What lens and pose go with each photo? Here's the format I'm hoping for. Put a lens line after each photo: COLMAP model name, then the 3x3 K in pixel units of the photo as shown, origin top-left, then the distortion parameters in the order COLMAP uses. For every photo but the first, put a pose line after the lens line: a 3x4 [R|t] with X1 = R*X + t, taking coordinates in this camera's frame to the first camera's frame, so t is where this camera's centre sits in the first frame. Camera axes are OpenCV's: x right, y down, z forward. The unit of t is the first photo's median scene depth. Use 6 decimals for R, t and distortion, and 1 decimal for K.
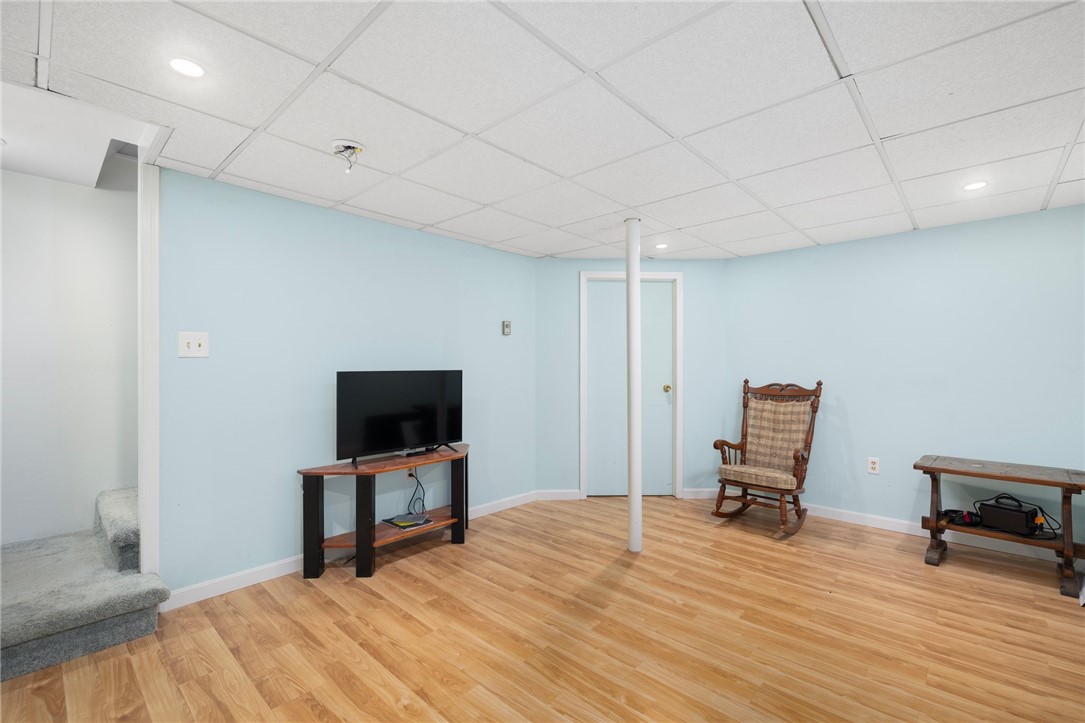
lens RADIAL K [[472.5, 0, 543.3], [0, 472.5, 365.4], [0, 0, 1]] dist [0.000141, 0.000166]
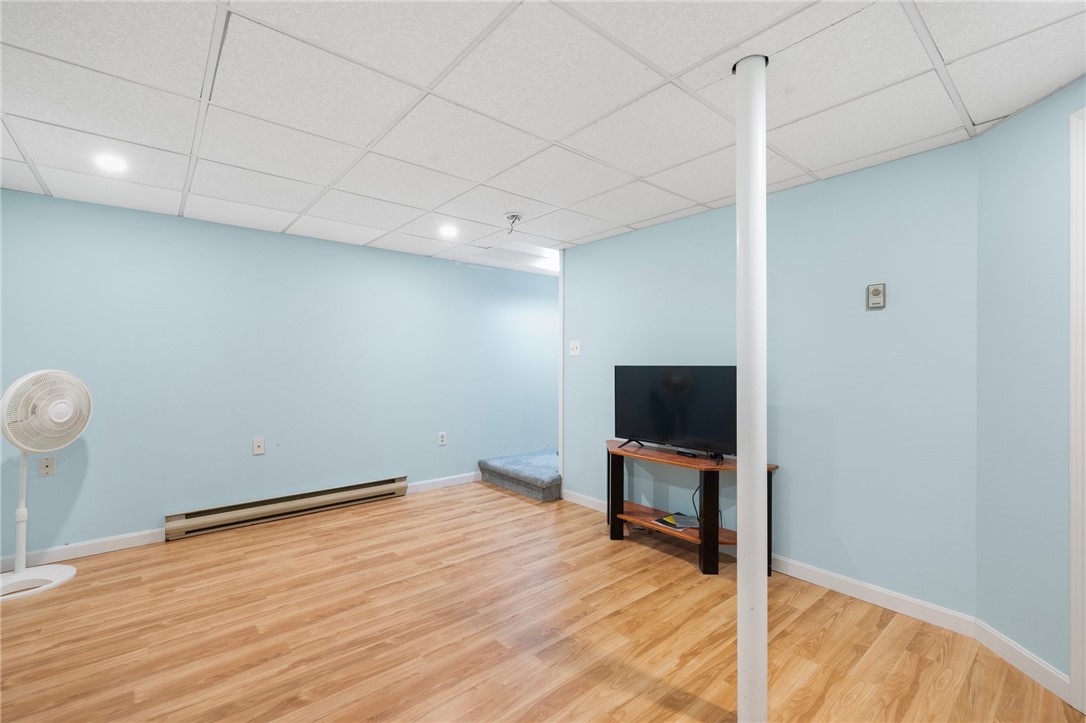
lens RADIAL K [[473.0, 0, 543.8], [0, 473.0, 365.4], [0, 0, 1]] dist [0.000141, 0.000166]
pose [[-0.129023, 0.005589, -0.991626, 0.715837], [-0.004546, 0.999970, 0.006228, 0.005364], [0.991631, 0.005311, -0.128994, 0.853425]]
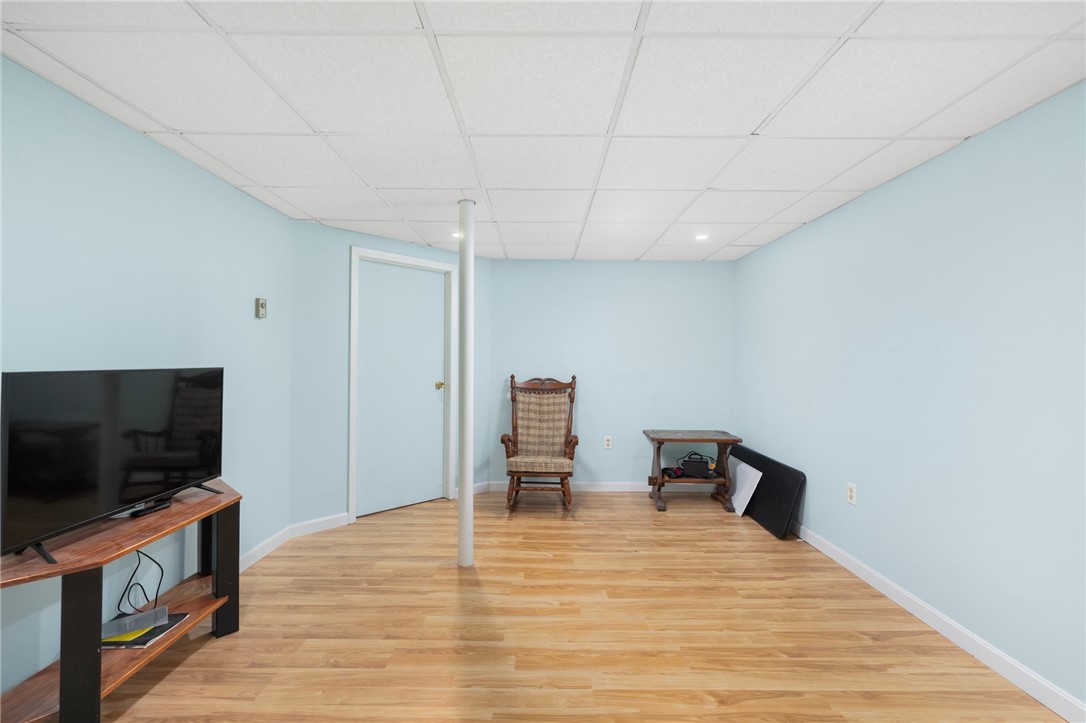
lens RADIAL K [[465.3, 0, 544.1], [0, 465.3, 360.3], [0, 0, 1]] dist [0.000379, 0.000309]
pose [[0.733859, 0.006770, 0.679268, -0.309023], [-0.006597, 0.999974, -0.002839, -0.001223], [-0.679269, -0.002398, 0.733885, 0.241809]]
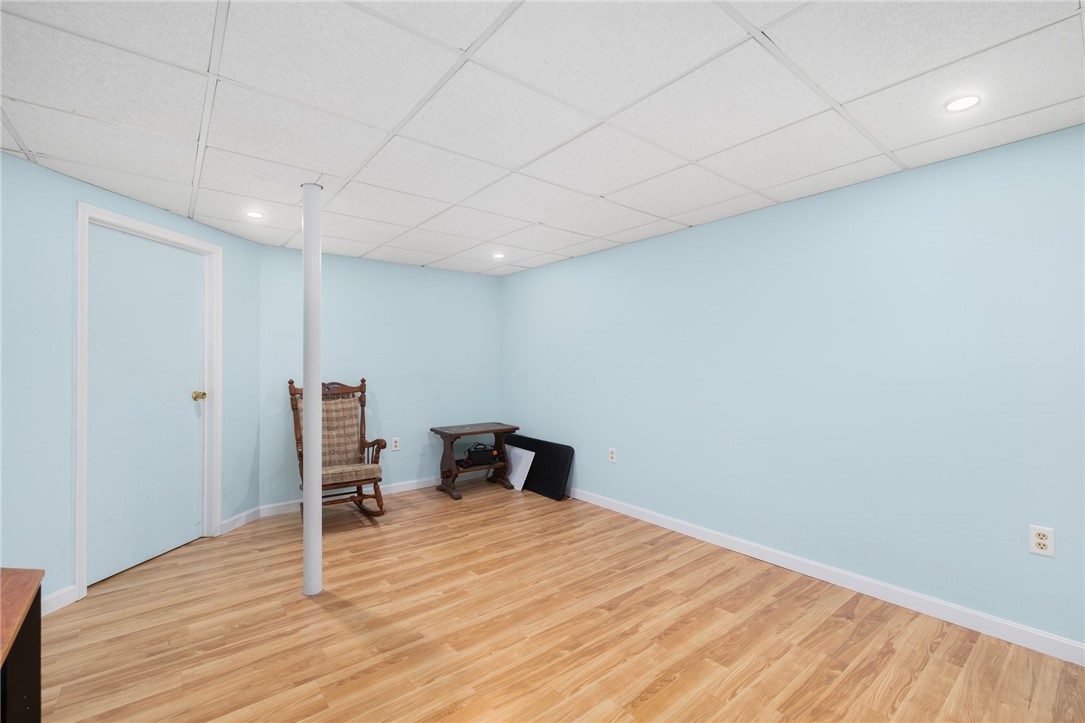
lens RADIAL K [[464.9, 0, 543.6], [0, 464.9, 360.3], [0, 0, 1]] dist [0.000379, 0.000309]
pose [[0.148621, 0.006210, 0.988875, -0.544294], [0.003311, 0.999972, -0.006777, -0.001650], [-0.988889, 0.004281, 0.148597, 0.490711]]
